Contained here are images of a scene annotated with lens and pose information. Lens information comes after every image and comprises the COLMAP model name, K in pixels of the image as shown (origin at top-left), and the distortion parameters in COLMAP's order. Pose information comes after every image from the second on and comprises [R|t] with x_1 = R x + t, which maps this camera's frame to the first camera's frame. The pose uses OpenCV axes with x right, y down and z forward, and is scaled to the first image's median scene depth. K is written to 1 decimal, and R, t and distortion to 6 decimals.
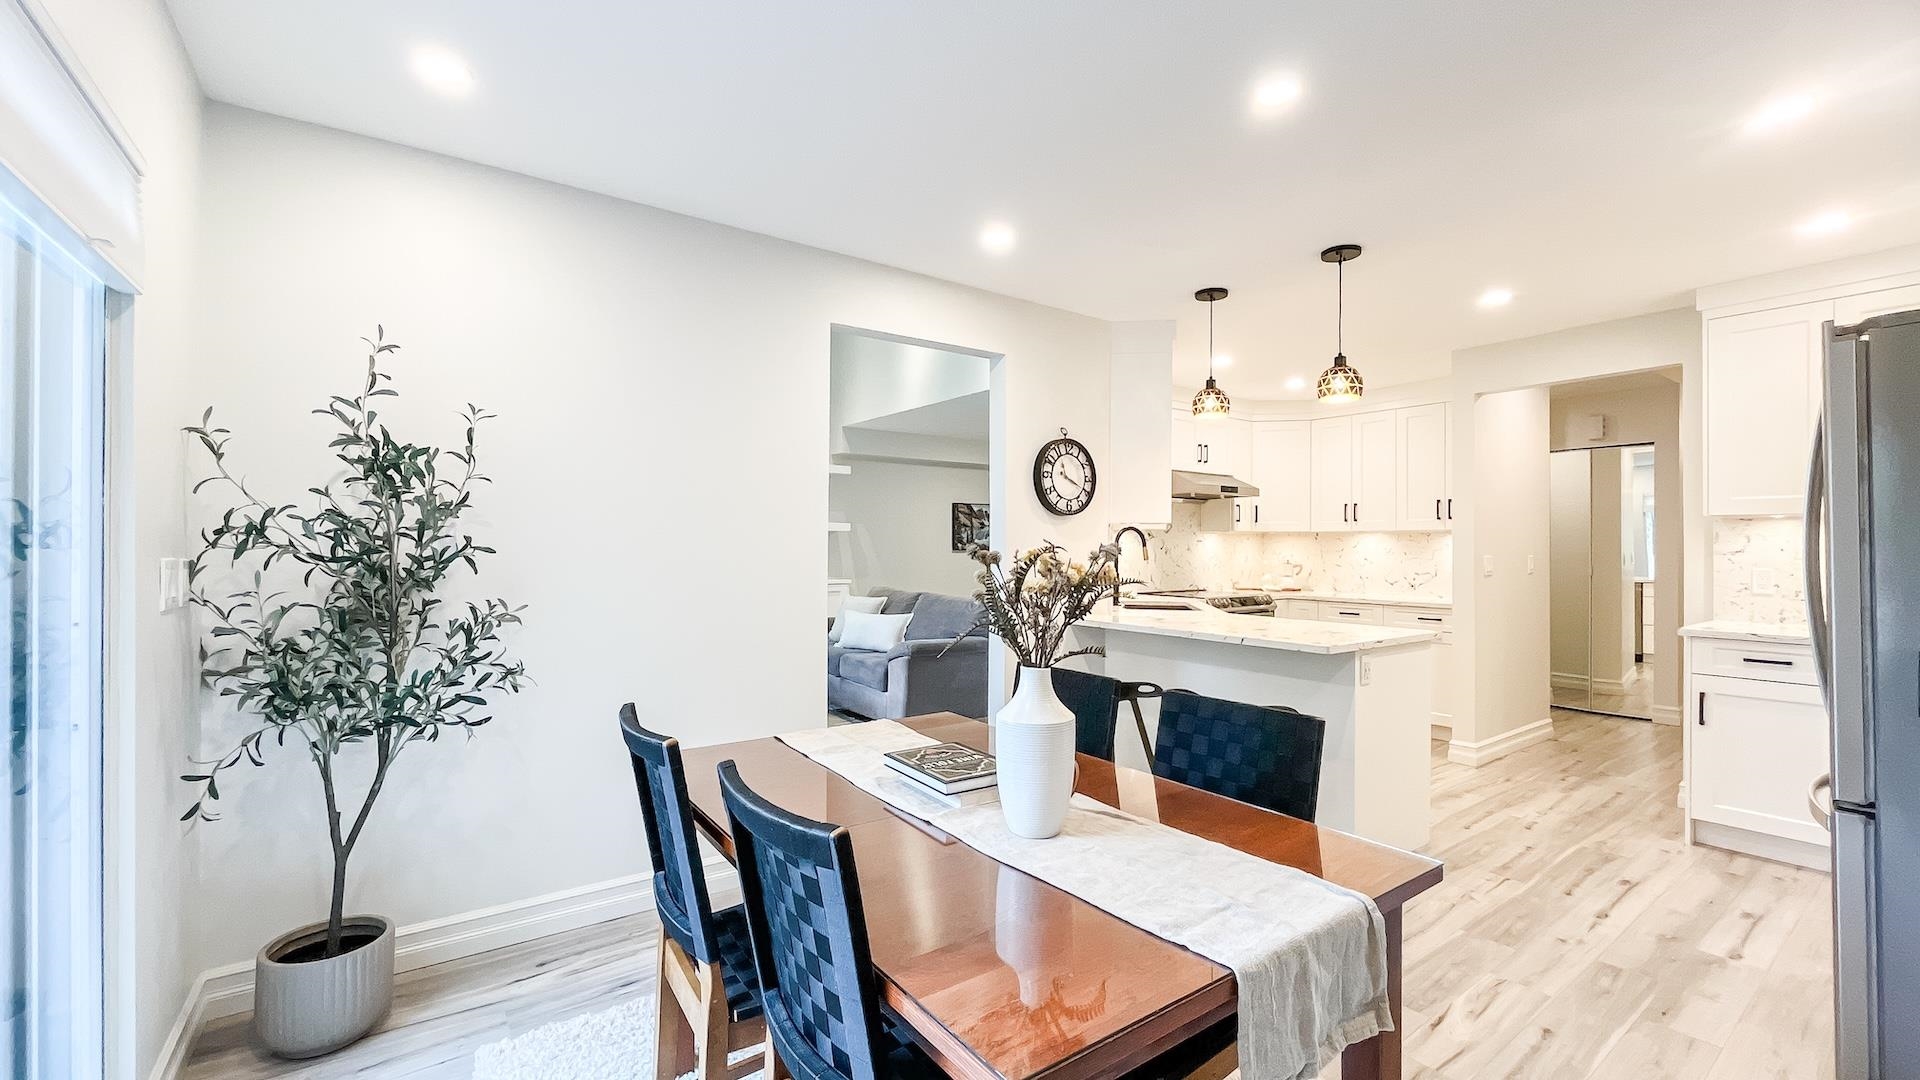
lens RADIAL K [[785.9, 0, 958.4], [0, 785.9, 543.7], [0, 0, 1]] dist [-0.003153, -0.000561]
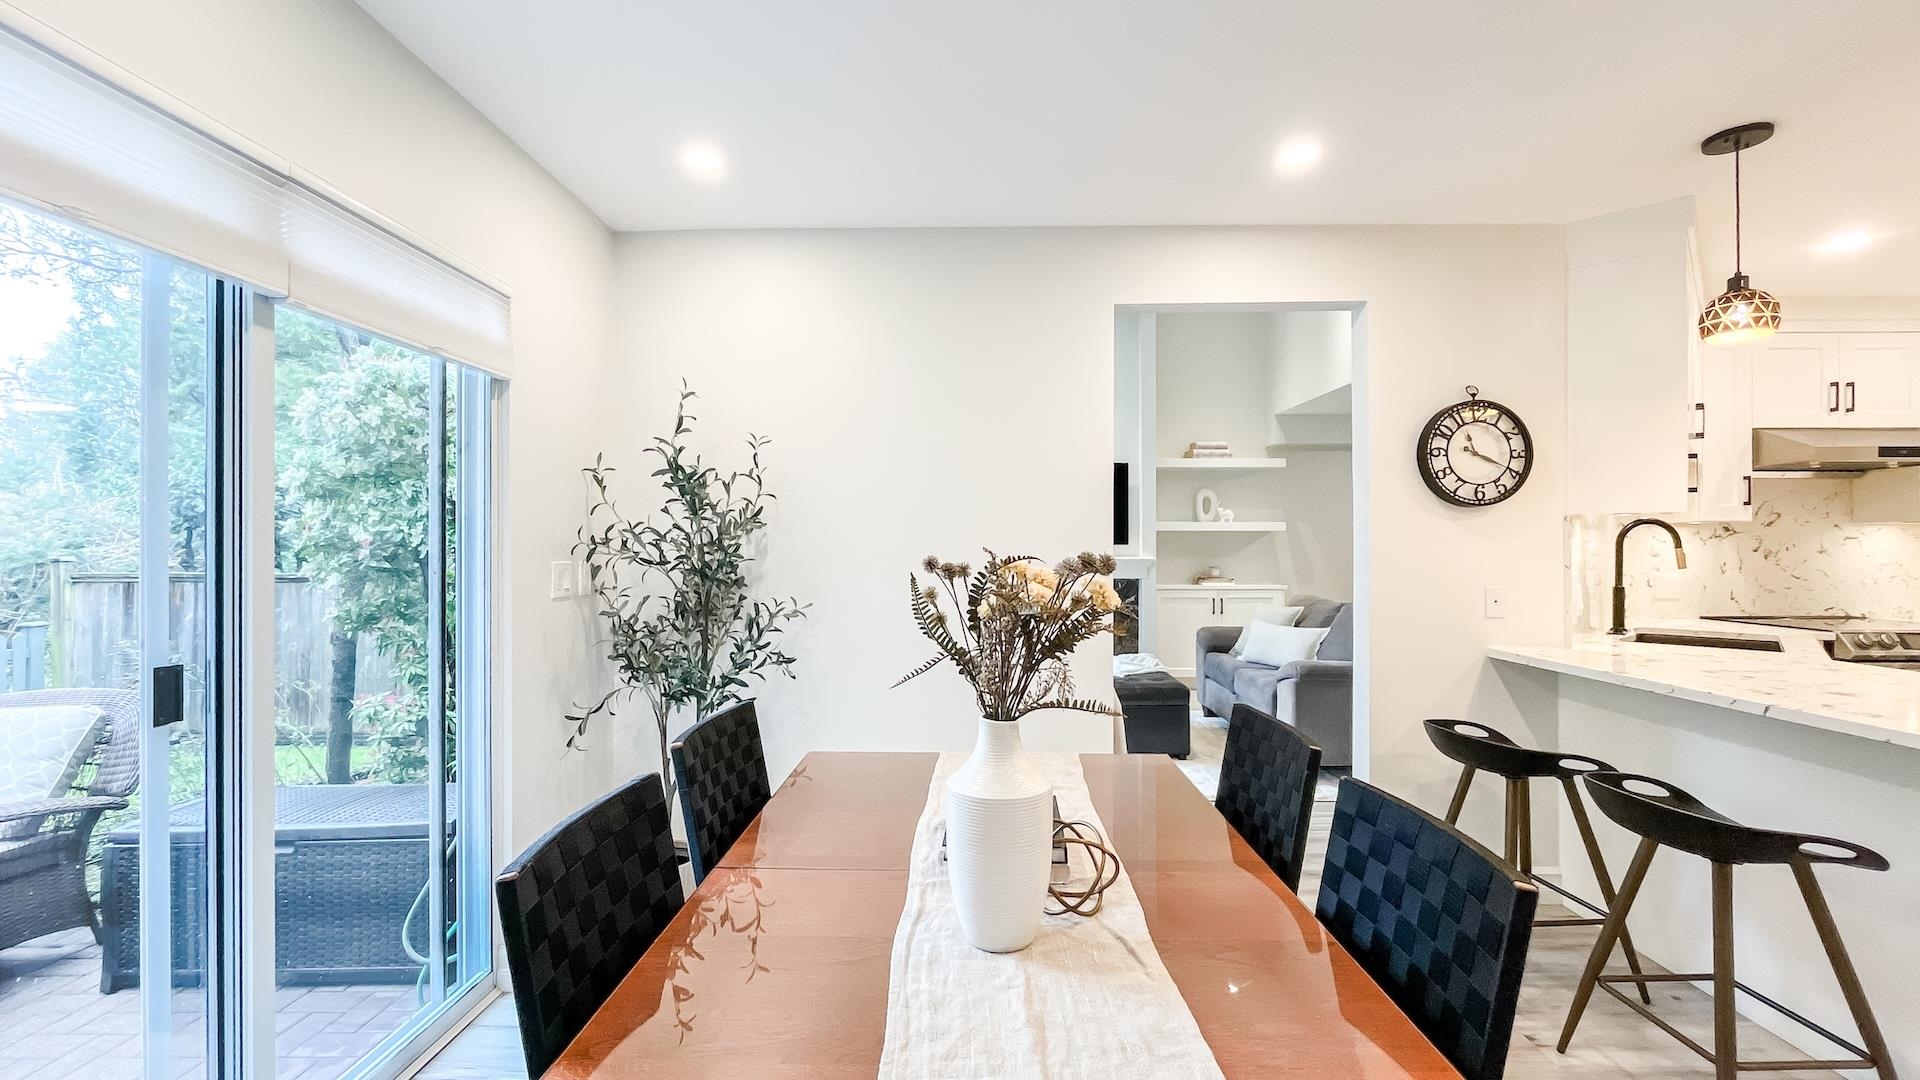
lens RADIAL K [[774.4, 0, 955.7], [0, 774.4, 542.7], [0, 0, 1]] dist [-0.003292, -0.000099]
pose [[0.795233, -0.007537, -0.606258, 0.198653], [0.006253, 0.999972, -0.004230, -0.002755], [0.606272, -0.000427, 0.795257, 0.150643]]
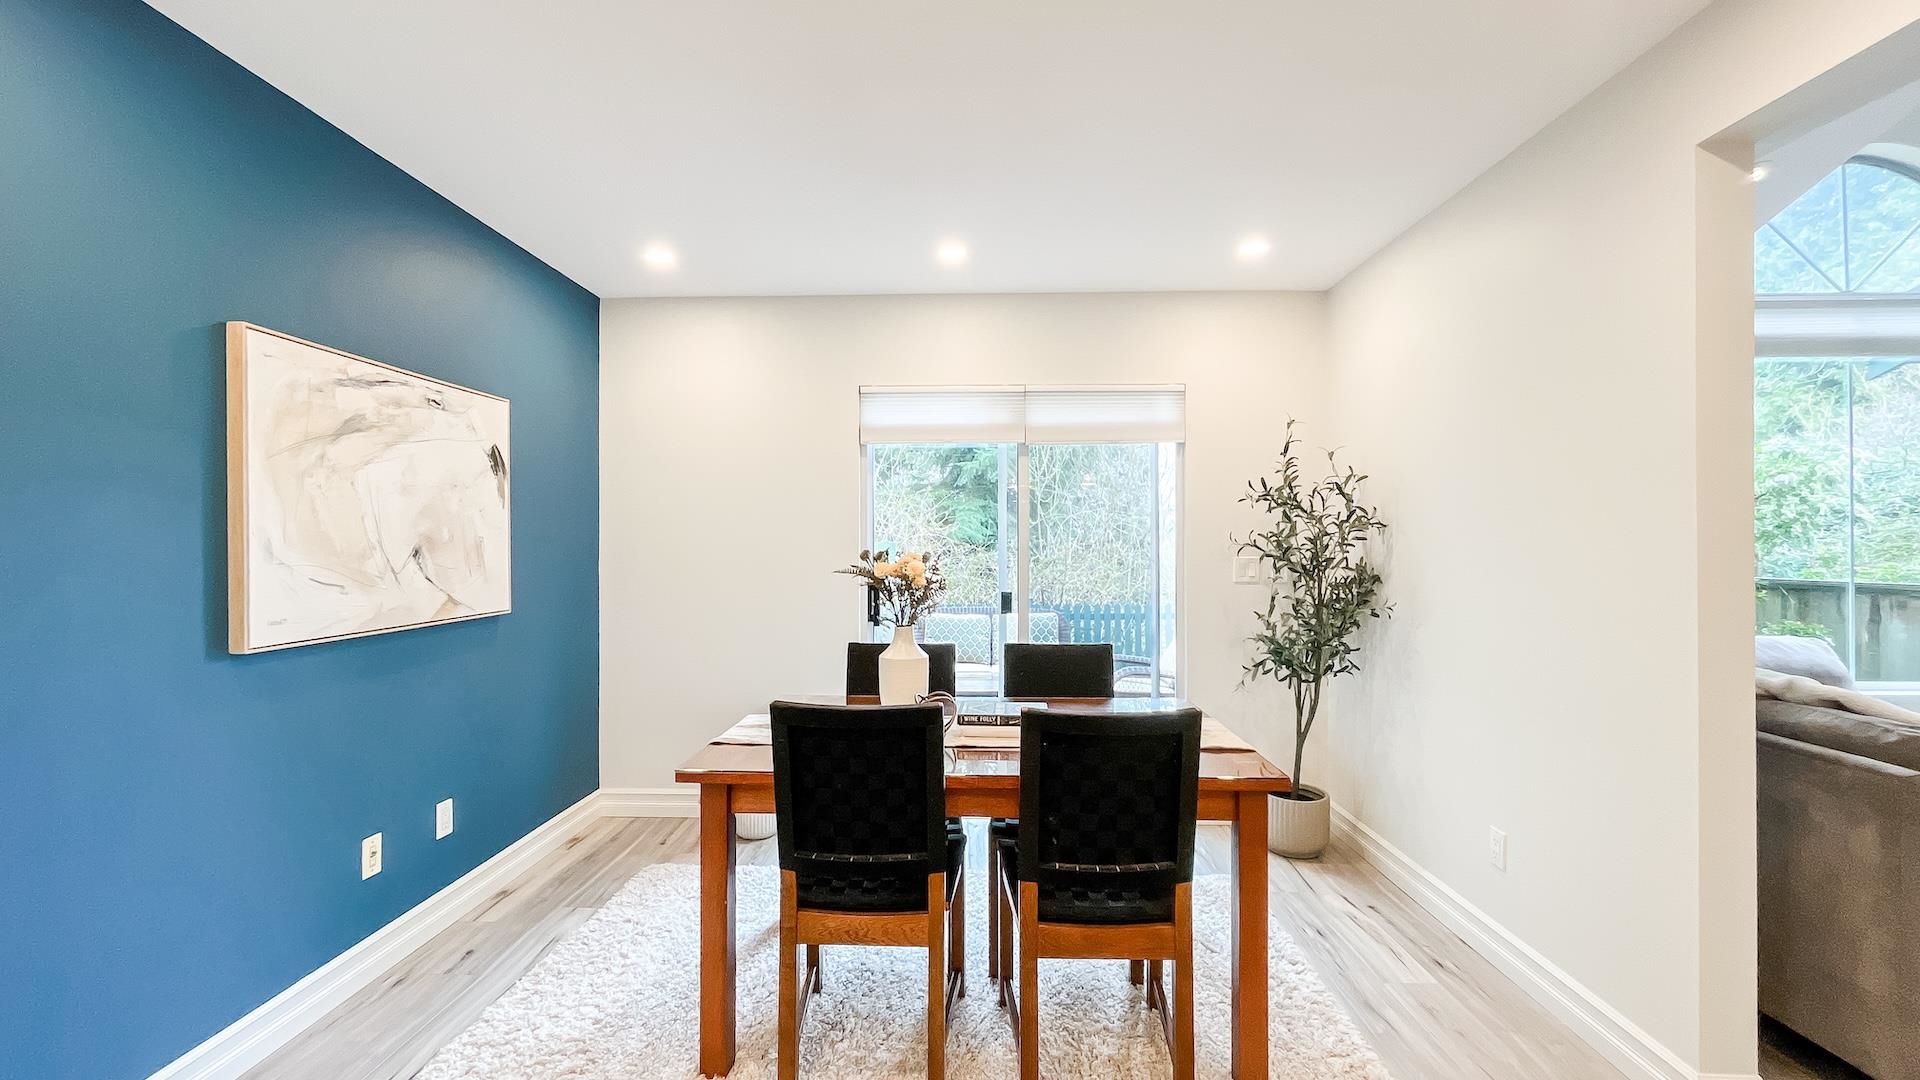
lens RADIAL K [[774.4, 0, 955.7], [0, 774.4, 542.7], [0, 0, 1]] dist [-0.003292, -0.000099]
pose [[-0.615326, -0.007675, -0.788236, 0.494575], [0.000875, 0.999945, -0.010419, 0.000535], [0.788272, -0.007100, -0.615285, 0.794011]]
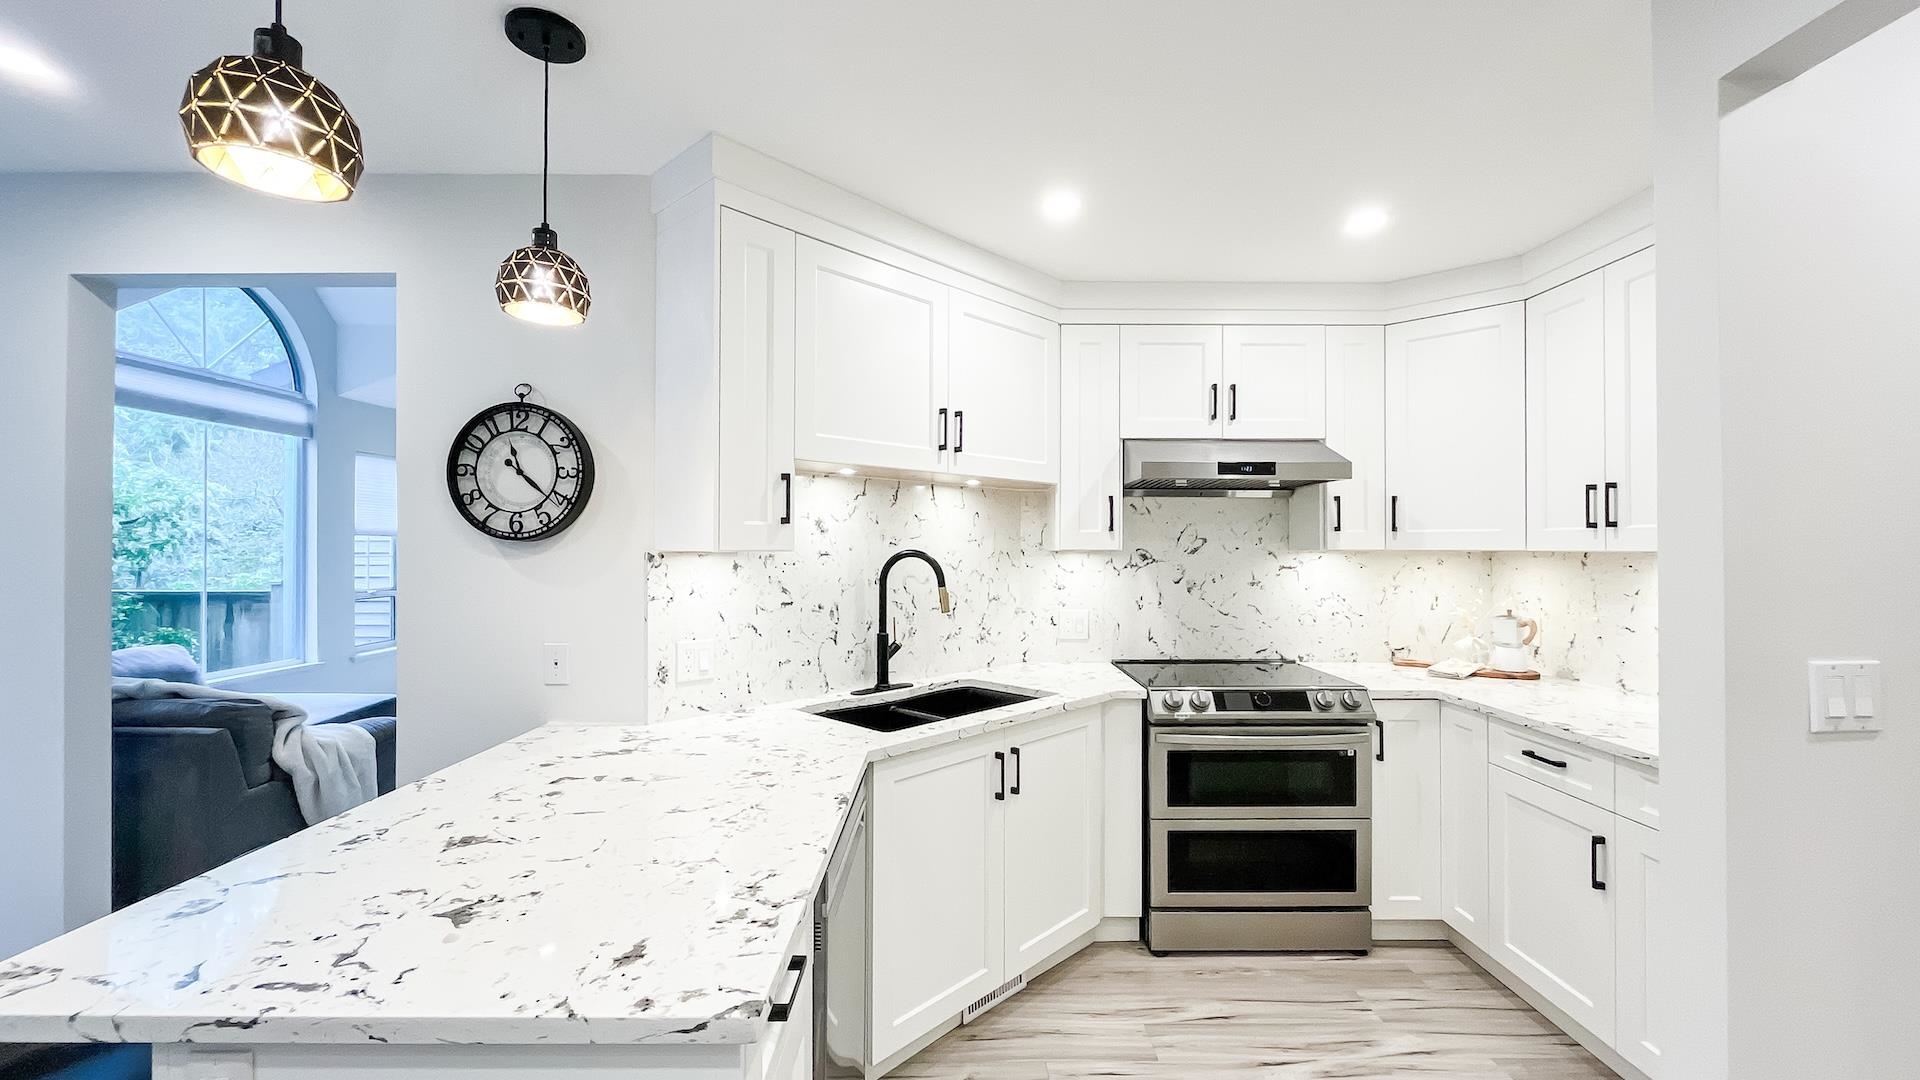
lens RADIAL K [[774.4, 0, 955.7], [0, 774.4, 542.7], [0, 0, 1]] dist [-0.003292, -0.000099]
pose [[0.813780, -0.008068, -0.581117, 0.748493], [0.005137, 0.999964, -0.006689, -0.031194], [0.581150, 0.002458, 0.813793, 0.776210]]
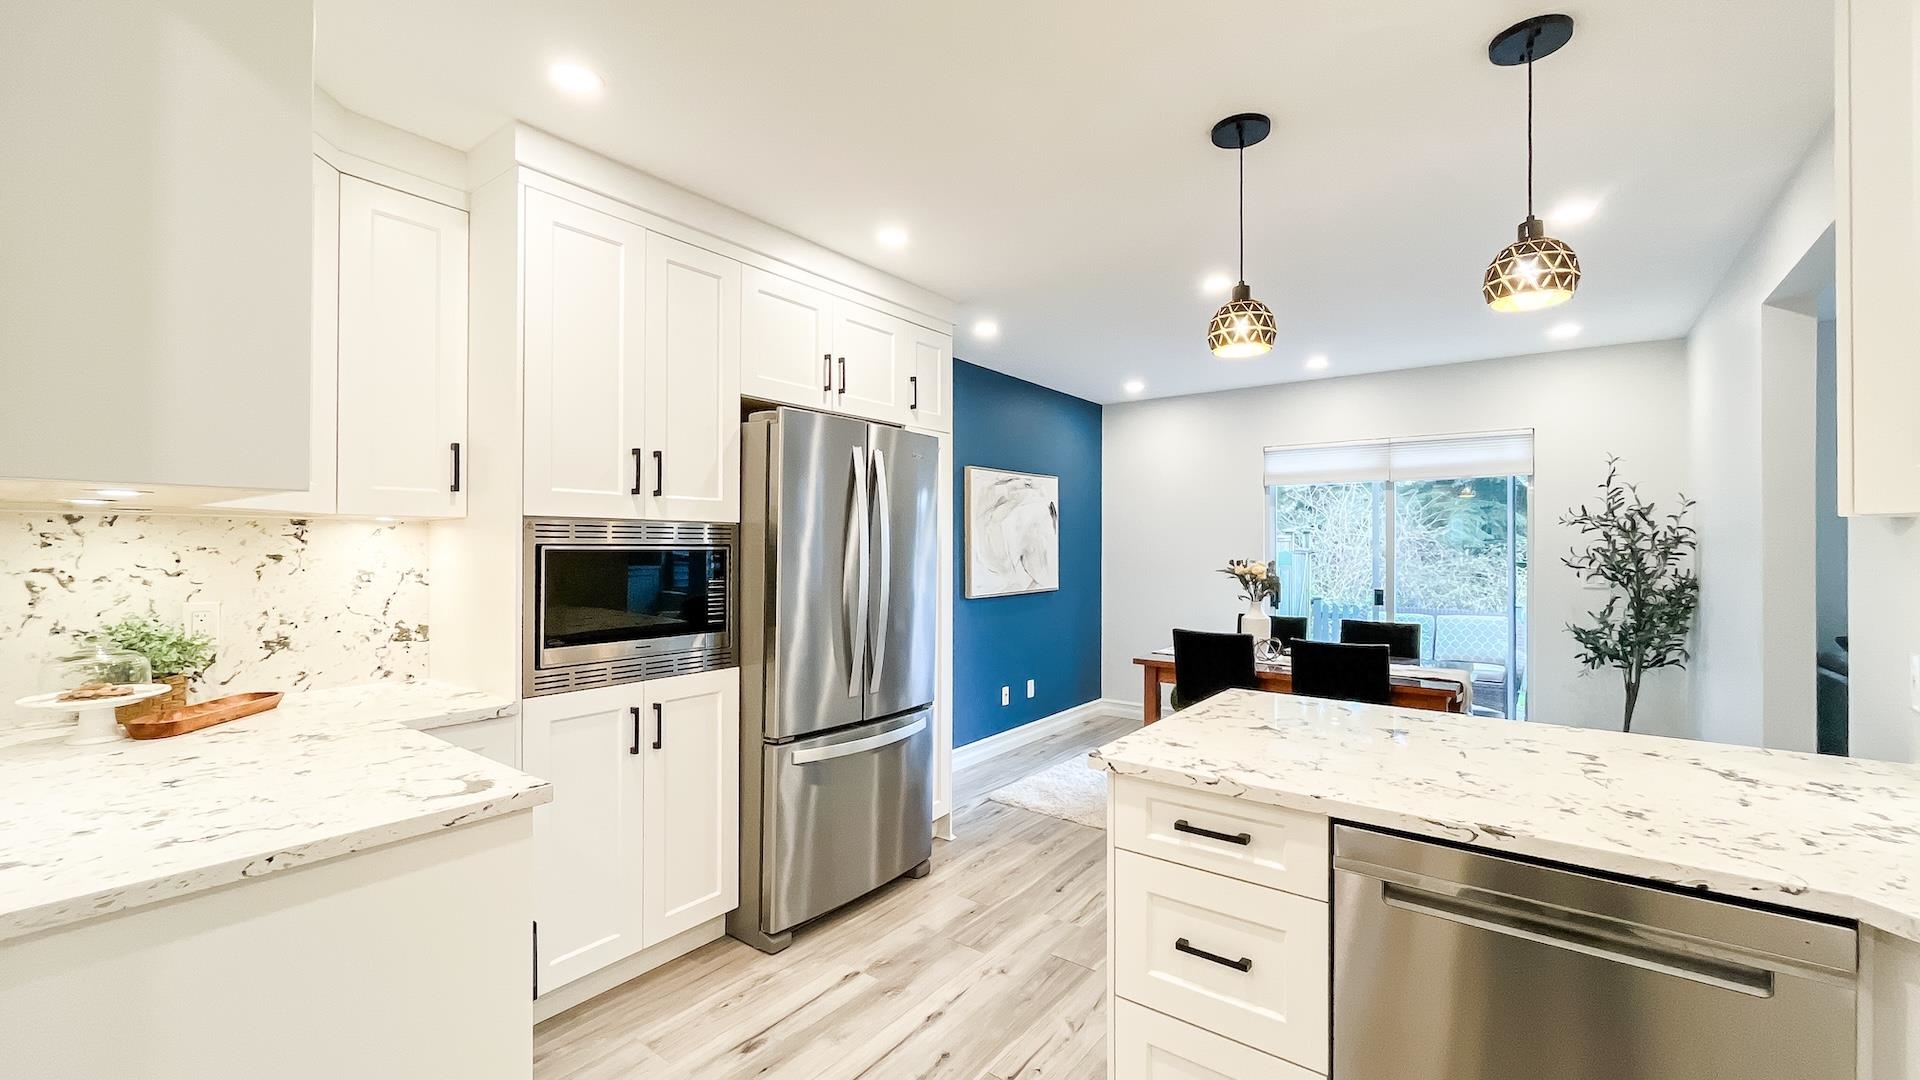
lens RADIAL K [[774.4, 0, 955.7], [0, 774.4, 542.7], [0, 0, 1]] dist [-0.003292, -0.000099]
pose [[-0.958422, -0.008462, -0.285228, 0.770320], [-0.006263, 0.999943, -0.008620, -0.012547], [0.285285, -0.006476, -0.958421, 1.331072]]
